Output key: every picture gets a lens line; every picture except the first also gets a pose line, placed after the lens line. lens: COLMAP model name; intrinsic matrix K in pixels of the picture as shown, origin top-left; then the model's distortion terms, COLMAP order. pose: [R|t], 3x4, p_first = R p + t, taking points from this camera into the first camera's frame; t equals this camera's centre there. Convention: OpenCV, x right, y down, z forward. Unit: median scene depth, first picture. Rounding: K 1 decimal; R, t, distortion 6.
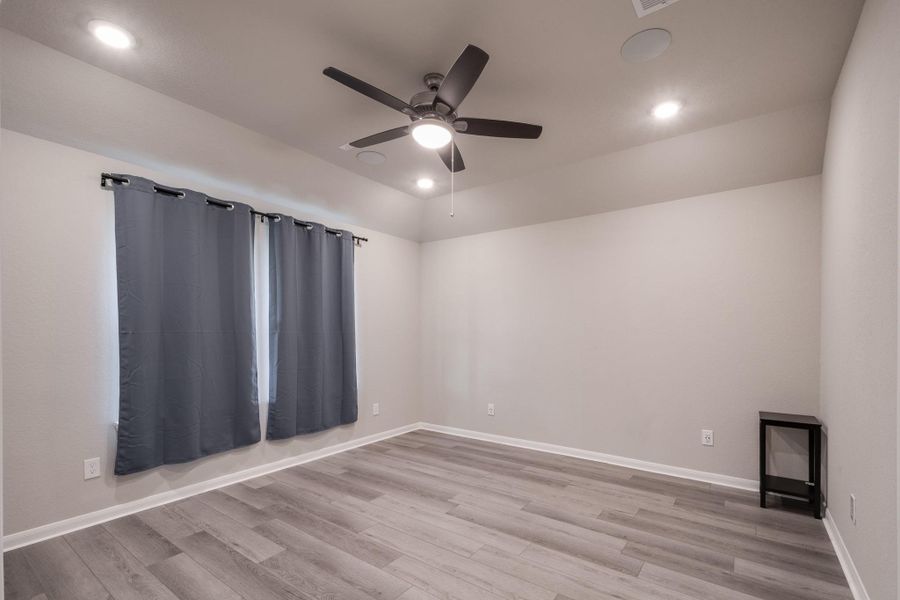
lens RADIAL K [[384.2, 0, 444.6], [0, 384.2, 328.5], [0, 0, 1]] dist [0.011252, -0.000339]
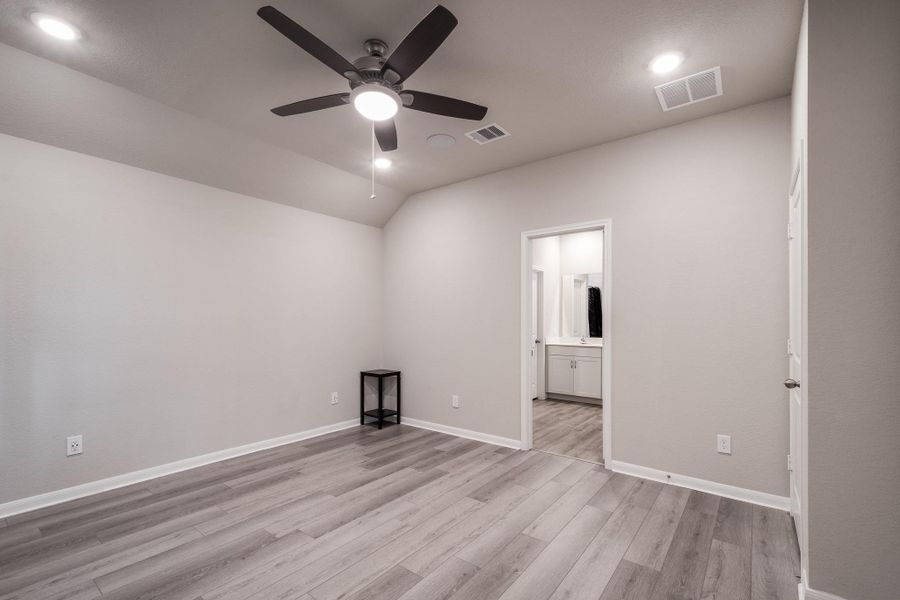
lens RADIAL K [[384.2, 0, 471.3], [0, 384.2, 326.4], [0, 0, 1]] dist [0.011252, -0.000339]
pose [[0.024276, -0.011771, 0.999636, -0.704316], [-0.016327, 0.999793, 0.012170, 0.020878], [-0.999572, -0.016617, 0.024079, 0.593114]]
